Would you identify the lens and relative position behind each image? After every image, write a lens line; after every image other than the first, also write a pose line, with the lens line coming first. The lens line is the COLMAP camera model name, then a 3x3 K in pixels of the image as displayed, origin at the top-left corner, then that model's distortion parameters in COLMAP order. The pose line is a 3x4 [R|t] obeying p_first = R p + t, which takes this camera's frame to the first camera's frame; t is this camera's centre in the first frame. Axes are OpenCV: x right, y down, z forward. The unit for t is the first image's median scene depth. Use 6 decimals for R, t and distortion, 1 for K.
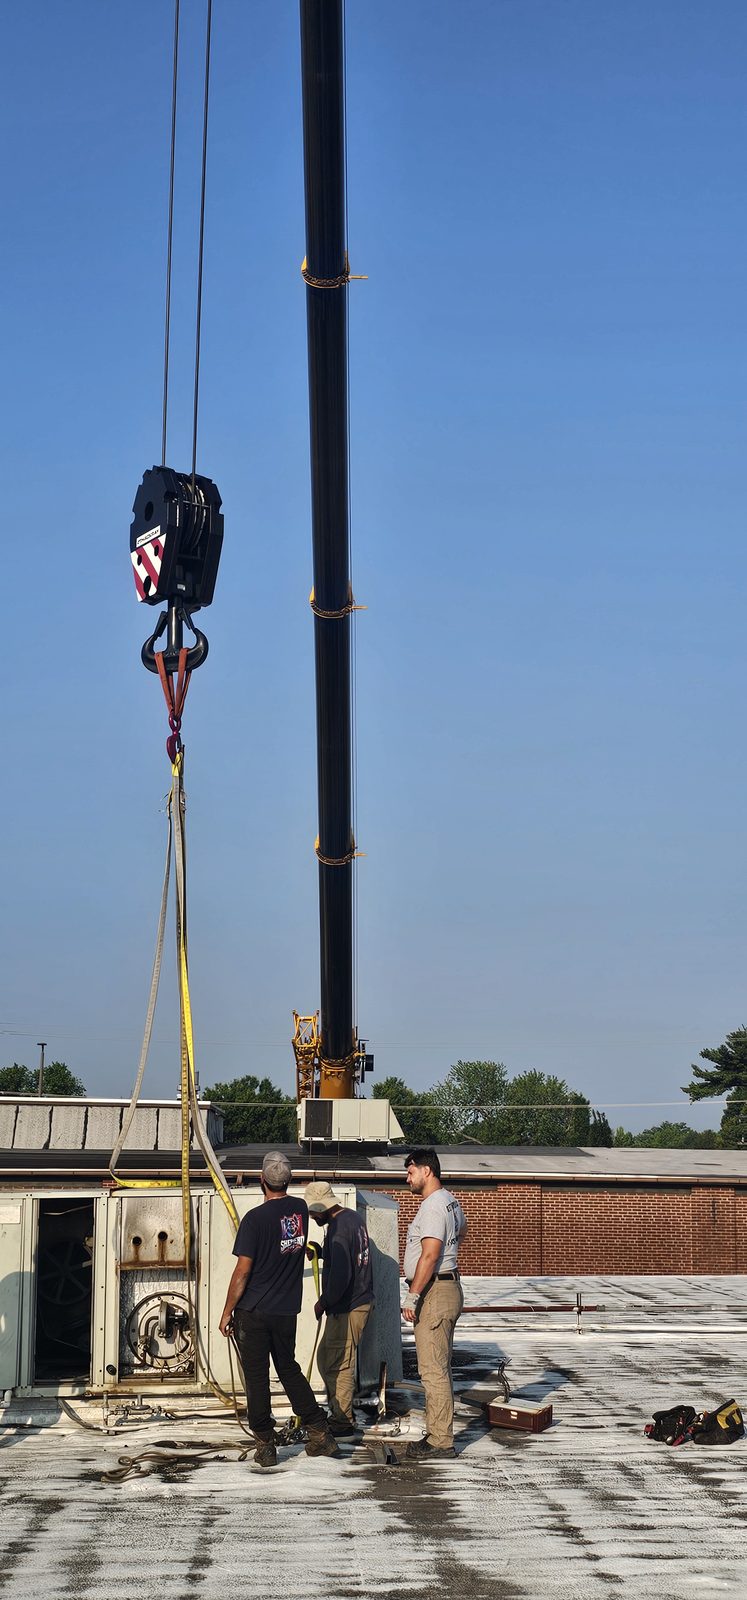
lens RADIAL K [[1961.6, 0, 374.9], [0, 1961.6, 834.2], [0, 0, 1]] dist [0.113811, -0.015513]
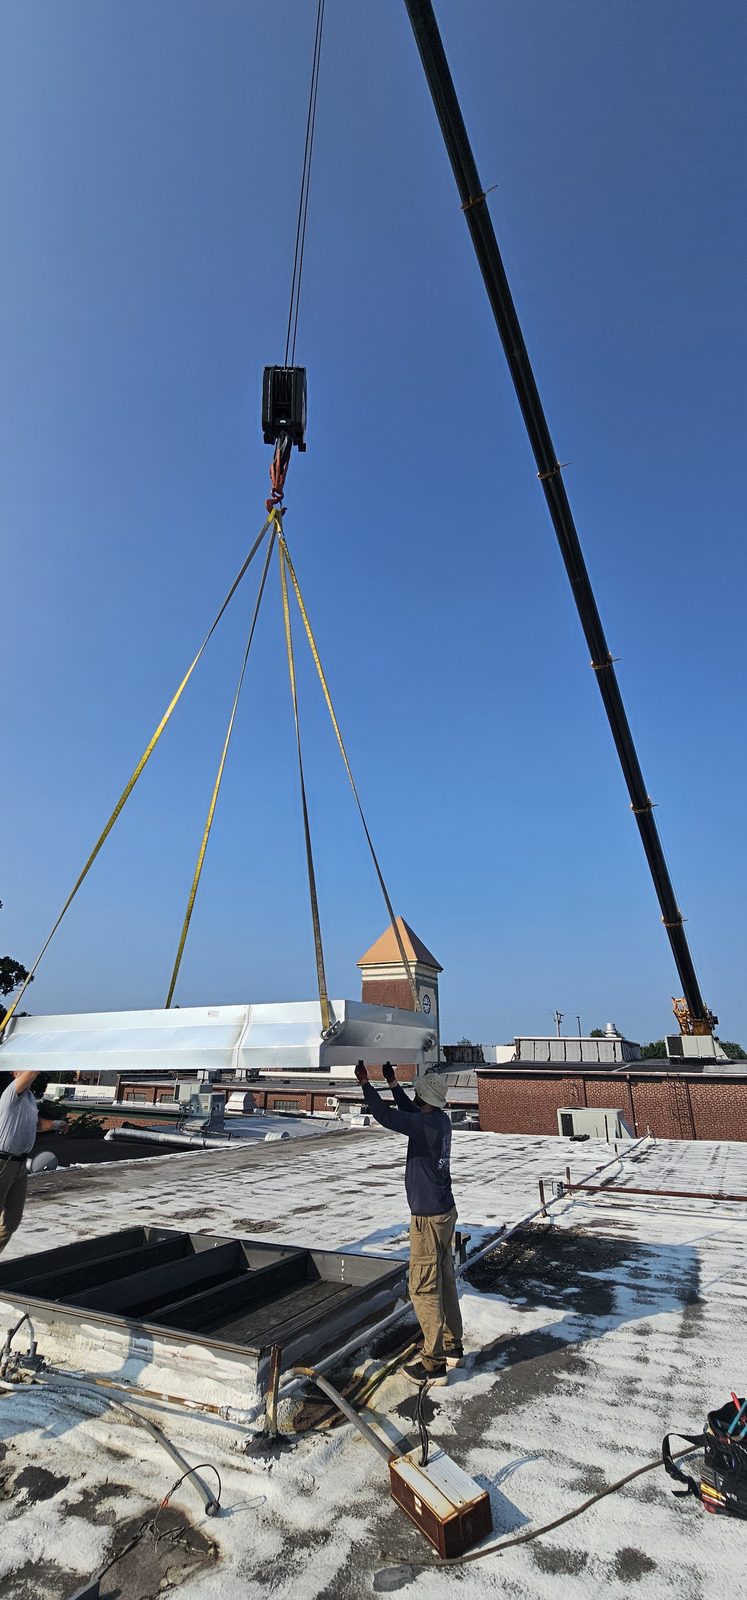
lens RADIAL K [[653.8, 0, 358.6], [0, 653.8, 798.4], [0, 0, 1]] dist [0.001628, -0.000571]
pose [[0.865724, -0.189276, -0.463354, 0.179457], [0.080467, 0.966331, -0.244395, 0.125998], [0.494012, 0.174294, 0.851806, 0.748156]]
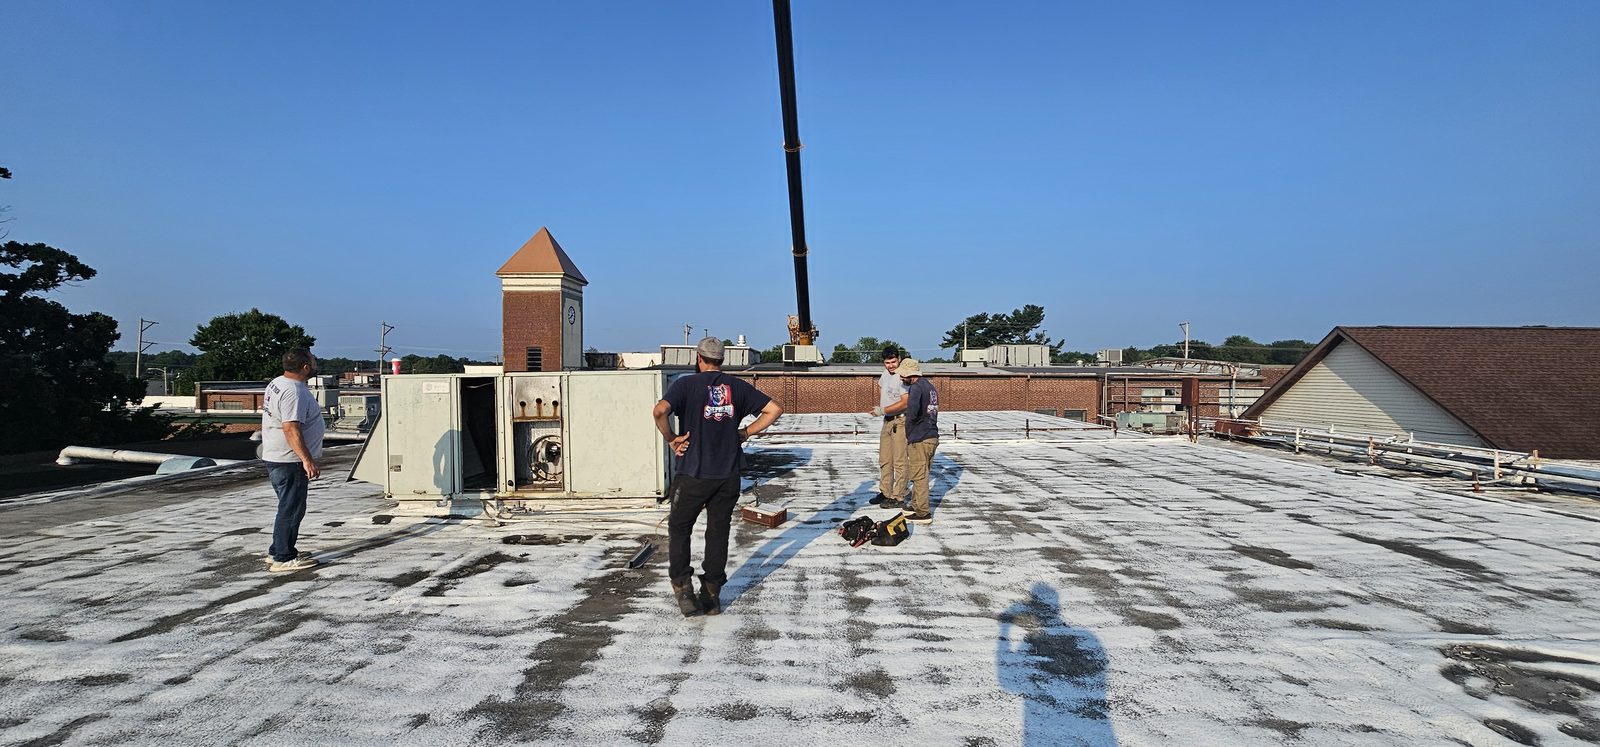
lens RADIAL K [[656.8, 0, 790.9], [0, 656.8, 381.6], [0, 0, 1]] dist [-0.002725, -0.000422]
pose [[0.997348, -0.007646, -0.072372, 0.124915], [0.020426, 0.983902, 0.177539, 0.100960], [0.069850, -0.178547, 0.981449, 0.509114]]
